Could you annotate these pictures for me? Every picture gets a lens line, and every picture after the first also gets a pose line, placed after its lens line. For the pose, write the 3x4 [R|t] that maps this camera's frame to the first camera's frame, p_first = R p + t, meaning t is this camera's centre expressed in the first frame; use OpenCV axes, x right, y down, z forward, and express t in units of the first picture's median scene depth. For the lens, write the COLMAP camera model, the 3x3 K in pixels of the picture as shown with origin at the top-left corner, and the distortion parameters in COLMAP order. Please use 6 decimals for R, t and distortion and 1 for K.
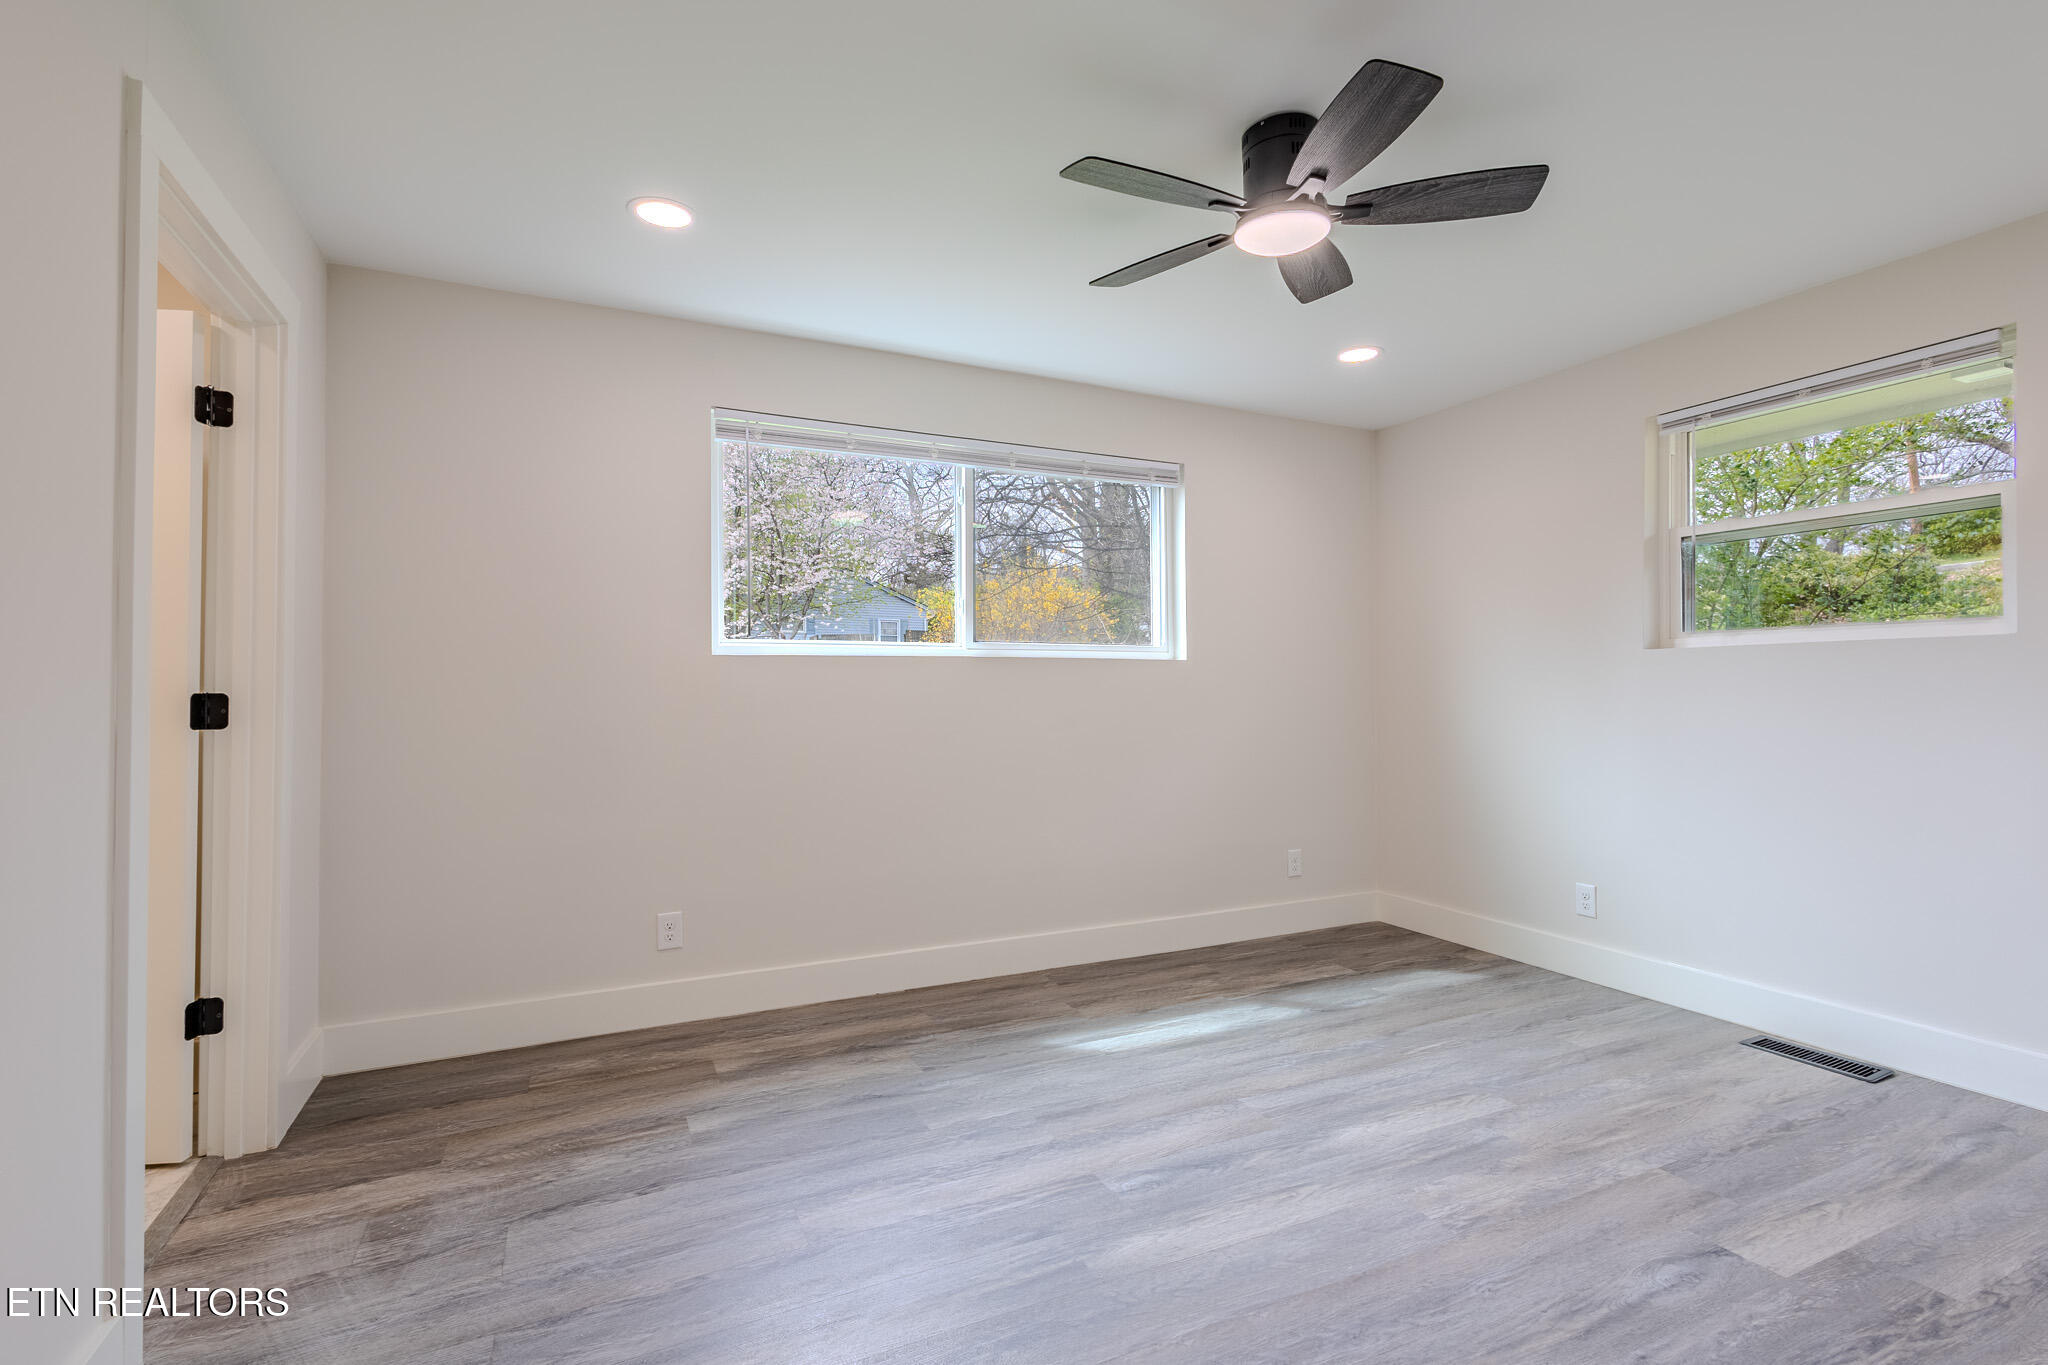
lens RADIAL K [[936.6, 0, 1024.0], [0, 936.6, 682.5], [0, 0, 1]] dist [-0.001966, -0.000813]
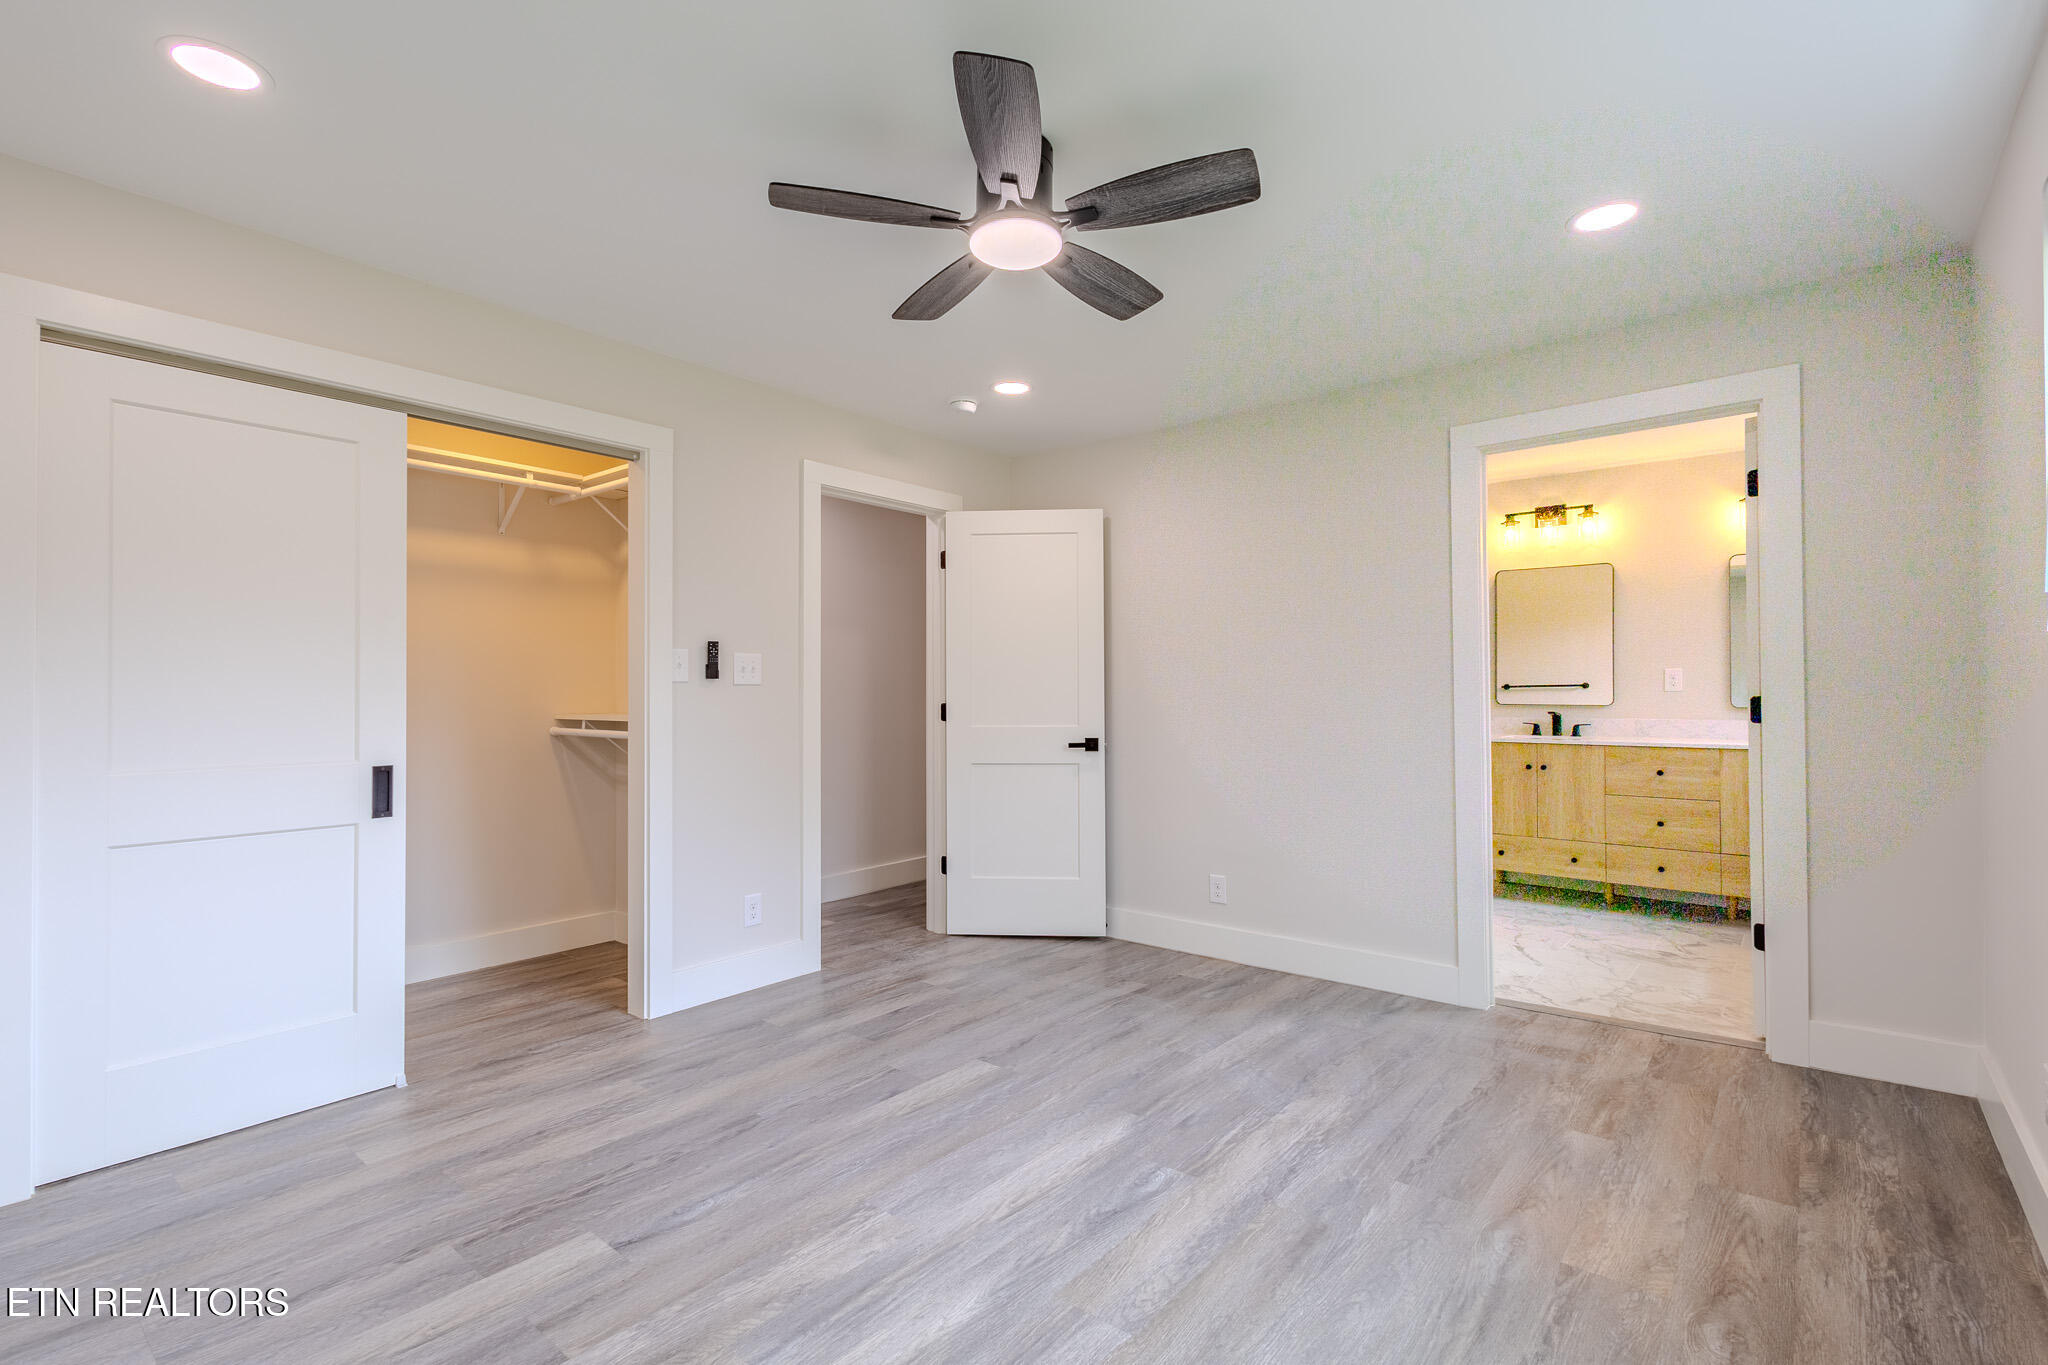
lens RADIAL K [[936.6, 0, 1024.0], [0, 936.6, 682.5], [0, 0, 1]] dist [-0.001966, -0.000813]
pose [[-0.907073, 0.004023, -0.420953, 0.595397], [0.013261, 0.999731, -0.019020, 0.005637], [0.420764, -0.022835, -0.906883, 1.646848]]
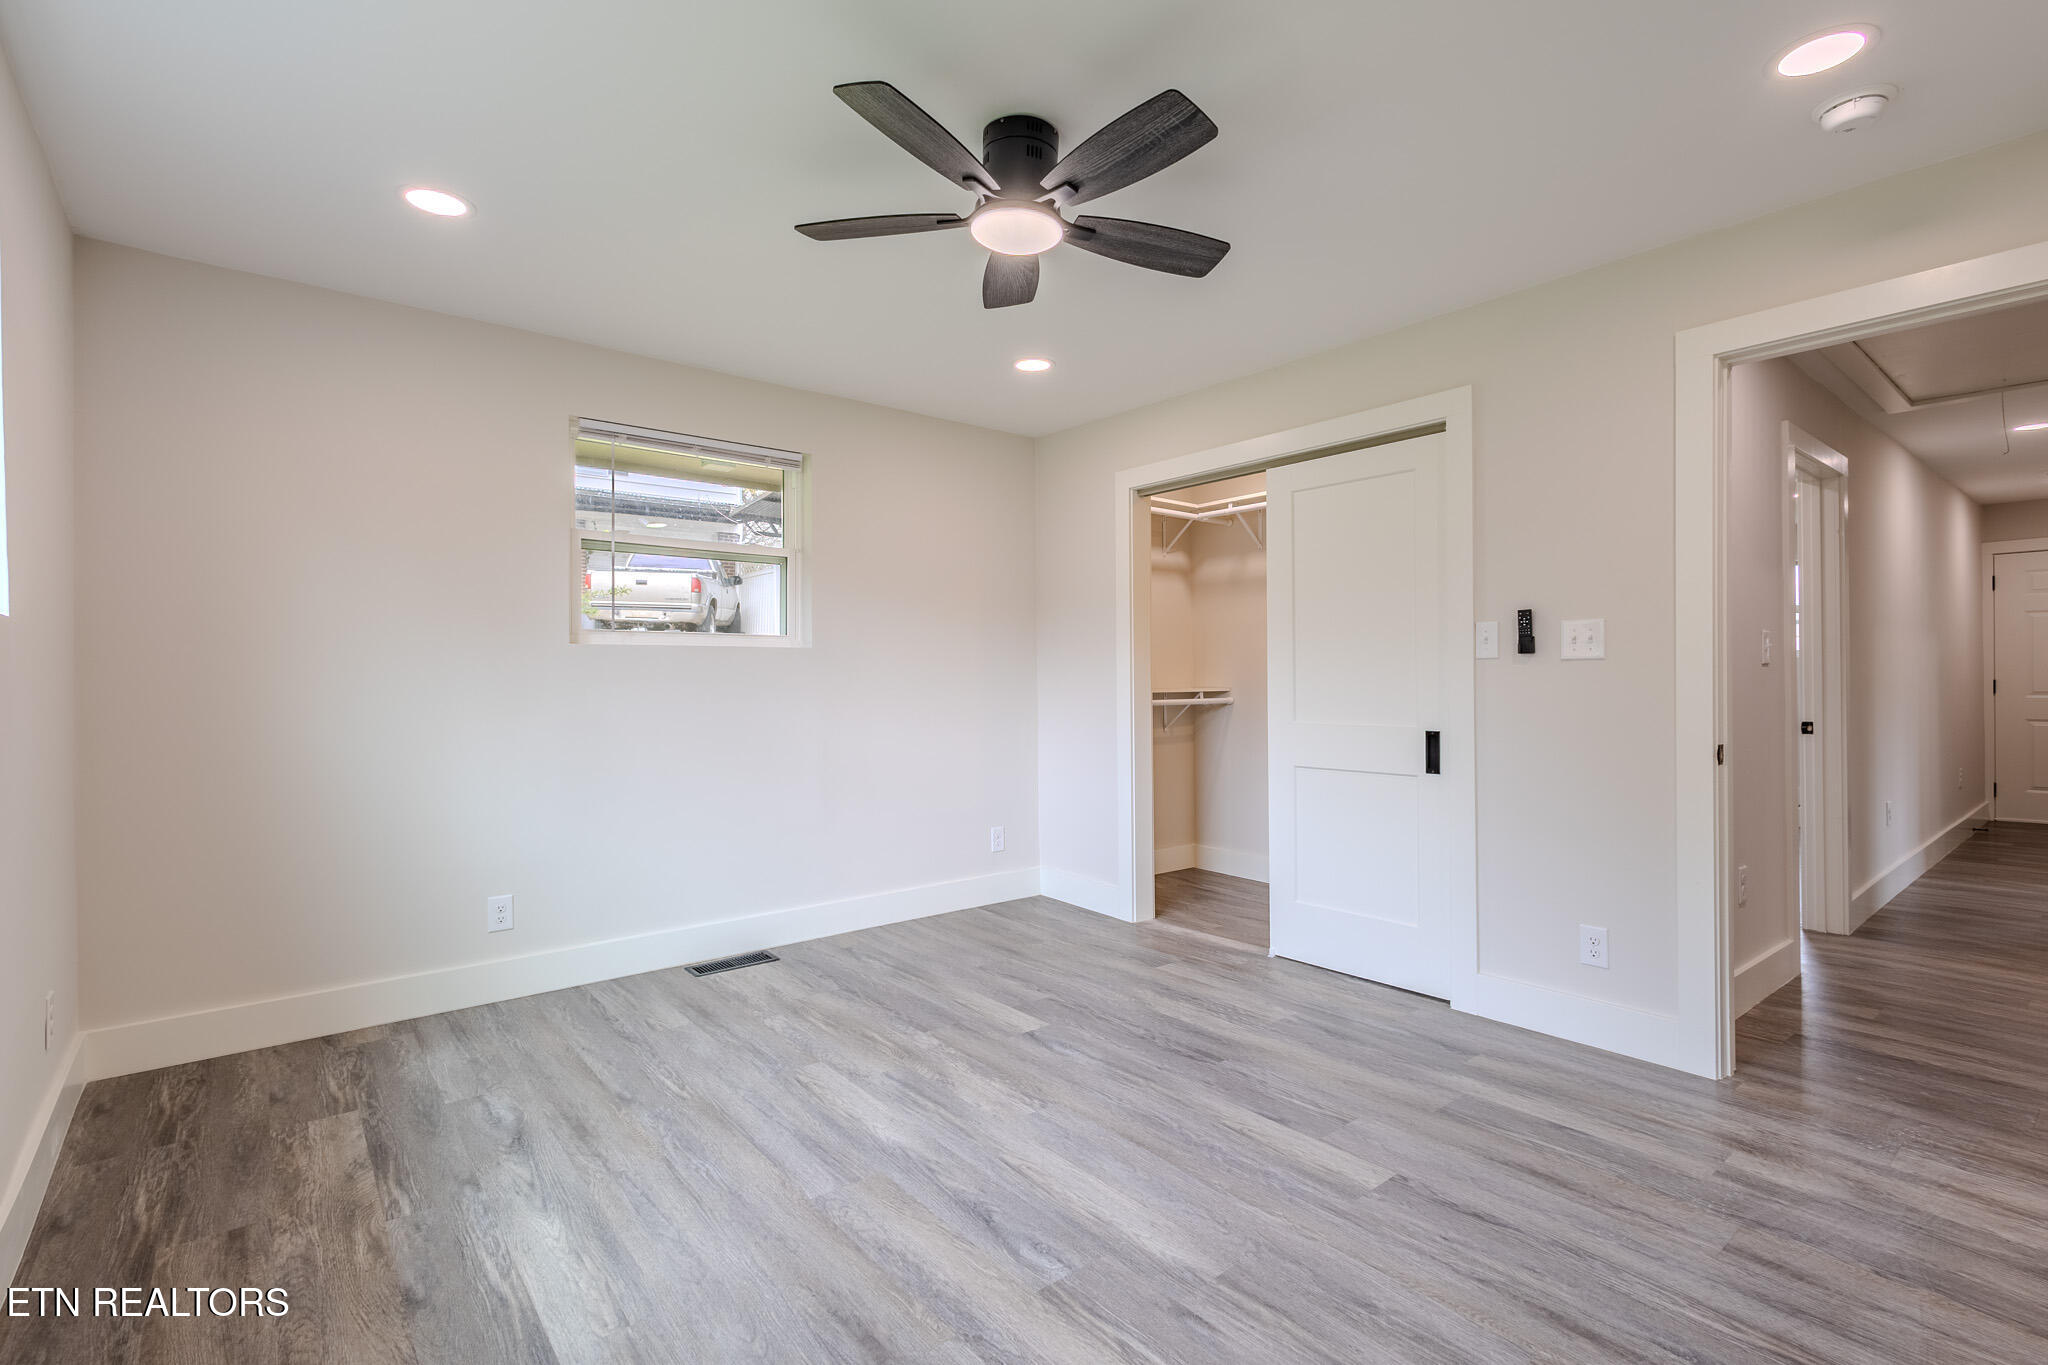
lens RADIAL K [[933.3, 0, 1026.5], [0, 933.3, 672.0], [0, 0, 1]] dist [0.000324, -0.000157]
pose [[-0.244386, 0.012761, 0.969594, -0.619970], [-0.002957, 0.999899, -0.013905, 0.009485], [-0.969674, -0.006265, -0.244323, 1.072152]]
